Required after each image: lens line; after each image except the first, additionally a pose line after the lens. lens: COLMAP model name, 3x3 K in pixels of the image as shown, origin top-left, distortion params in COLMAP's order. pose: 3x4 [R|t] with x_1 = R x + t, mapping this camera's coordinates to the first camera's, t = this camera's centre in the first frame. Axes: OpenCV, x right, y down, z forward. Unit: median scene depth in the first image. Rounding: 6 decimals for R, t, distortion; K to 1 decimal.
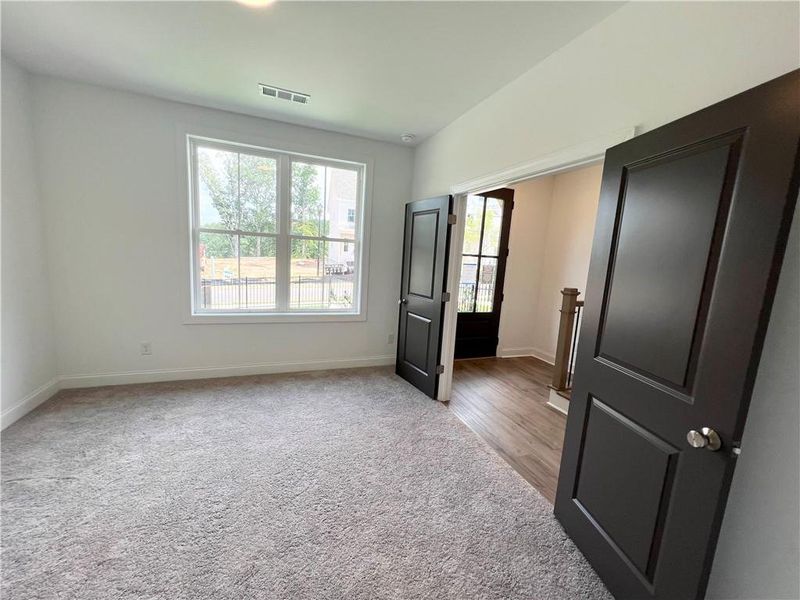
lens RADIAL K [[326.2, 0, 393.2], [0, 326.2, 293.5], [0, 0, 1]] dist [-0.001680, 0.000700]
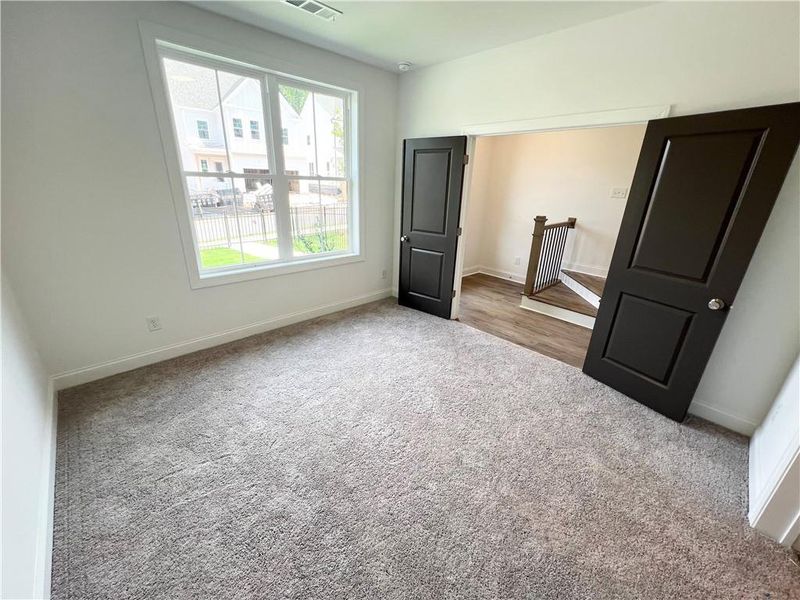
lens RADIAL K [[326.2, 0, 407.9], [0, 326.2, 296.4], [0, 0, 1]] dist [-0.001680, 0.000700]
pose [[0.921190, -0.157183, 0.355953, -0.410369], [0.070559, 0.967092, 0.244449, -0.057429], [-0.382662, -0.200068, 0.901966, -0.005750]]
